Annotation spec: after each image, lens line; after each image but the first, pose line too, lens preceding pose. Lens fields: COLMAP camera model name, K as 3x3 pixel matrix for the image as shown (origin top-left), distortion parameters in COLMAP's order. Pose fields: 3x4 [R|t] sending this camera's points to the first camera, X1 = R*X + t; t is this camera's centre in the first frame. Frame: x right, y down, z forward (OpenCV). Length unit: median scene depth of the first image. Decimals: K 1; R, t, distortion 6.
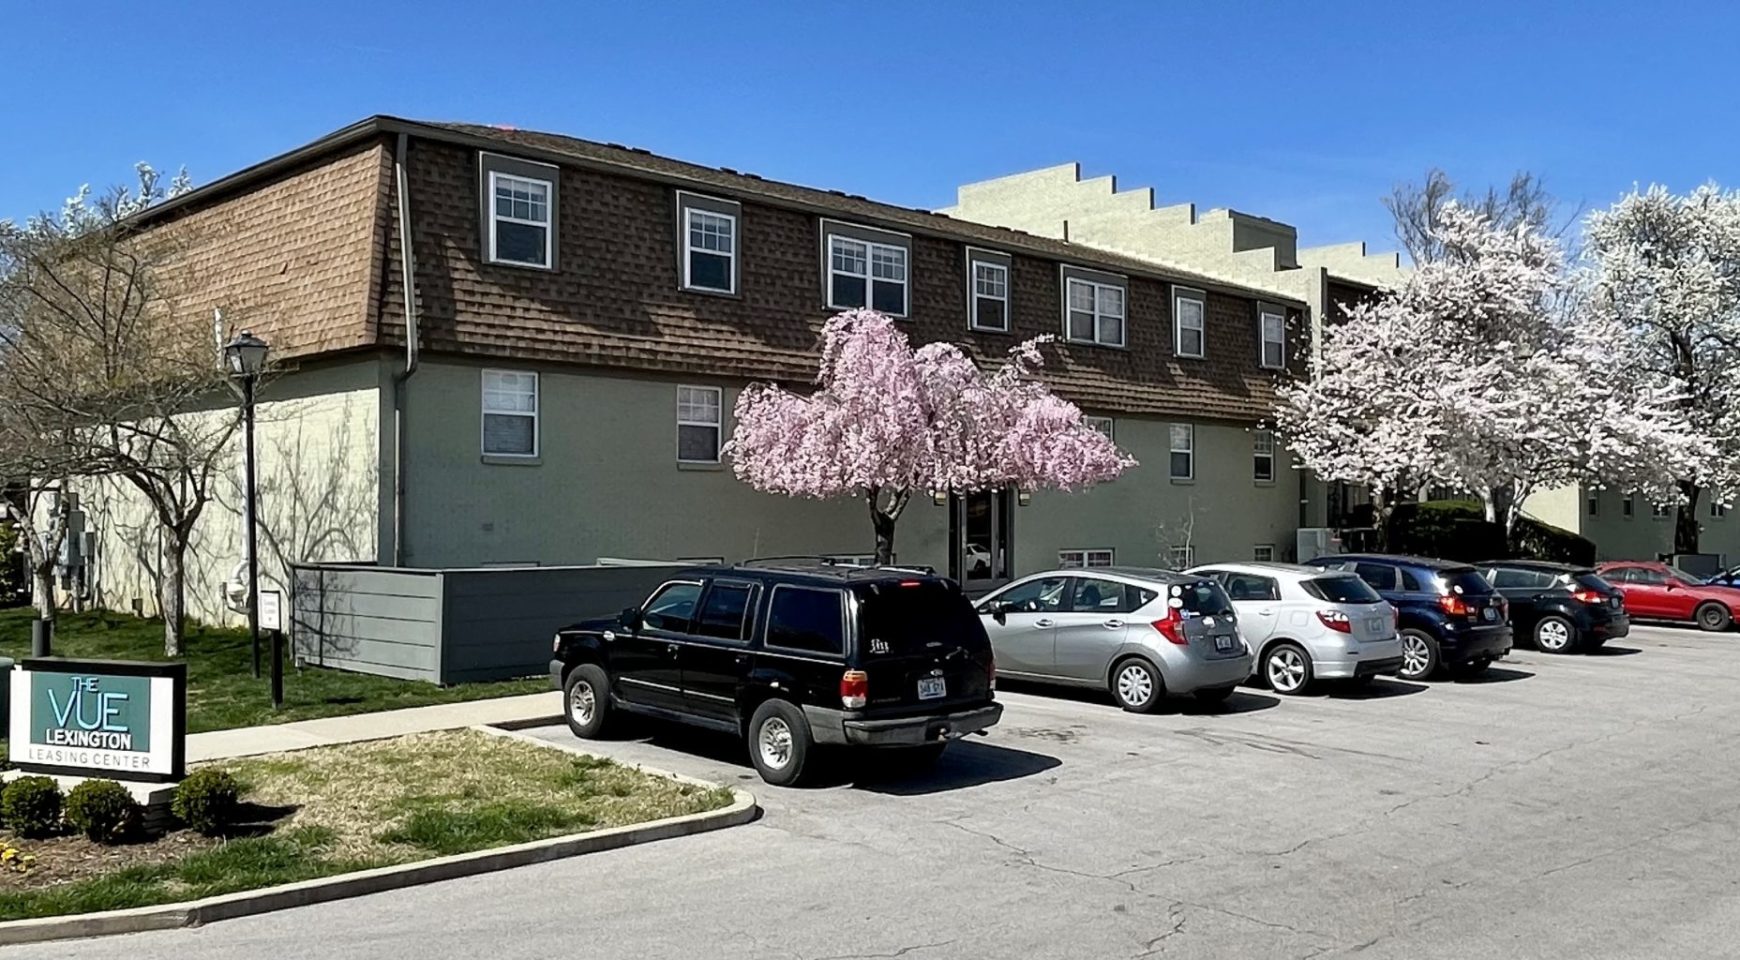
lens RADIAL K [[1392.5, 0, 870.0], [0, 1392.5, 480.0], [0, 0, 1]] dist [0.002074, -0.055862]
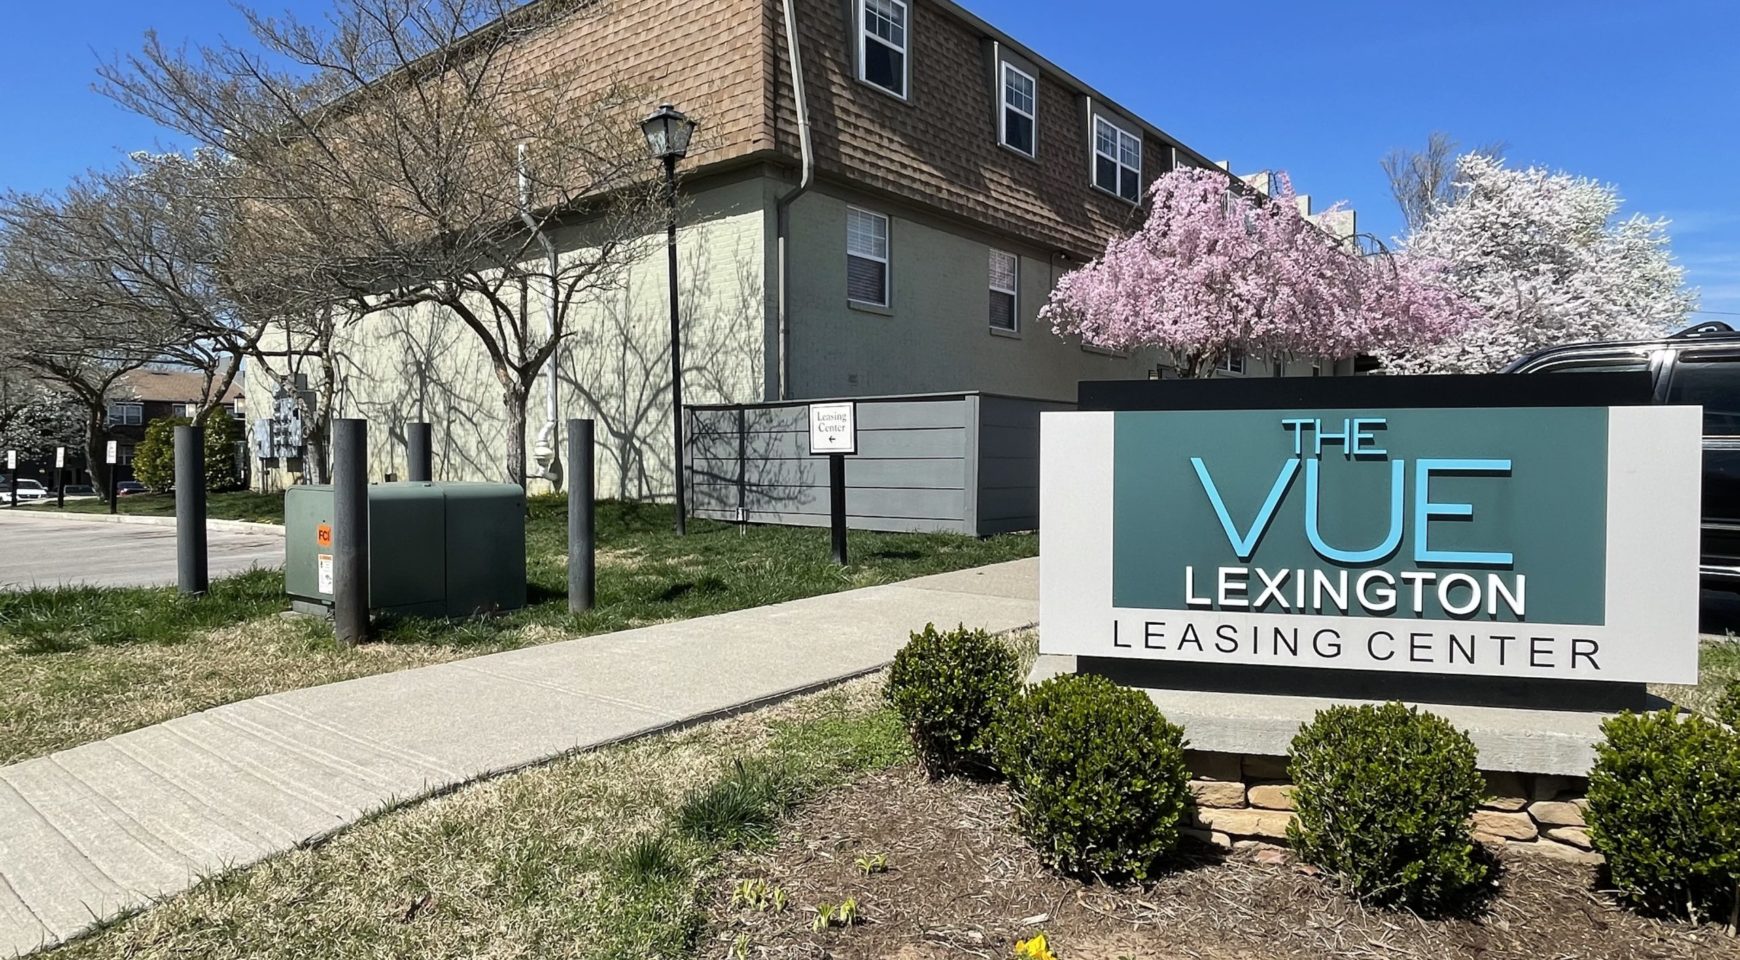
lens RADIAL K [[1014.0, 0, 870.0], [0, 1014.0, 480.0], [0, 0, 1]] dist [-0.002134, -0.000366]
pose [[0.997472, -0.000421, 0.071054, -0.311508], [-0.003467, 0.998503, 0.054579, 0.064194], [-0.070971, -0.054687, 0.995978, 0.331887]]
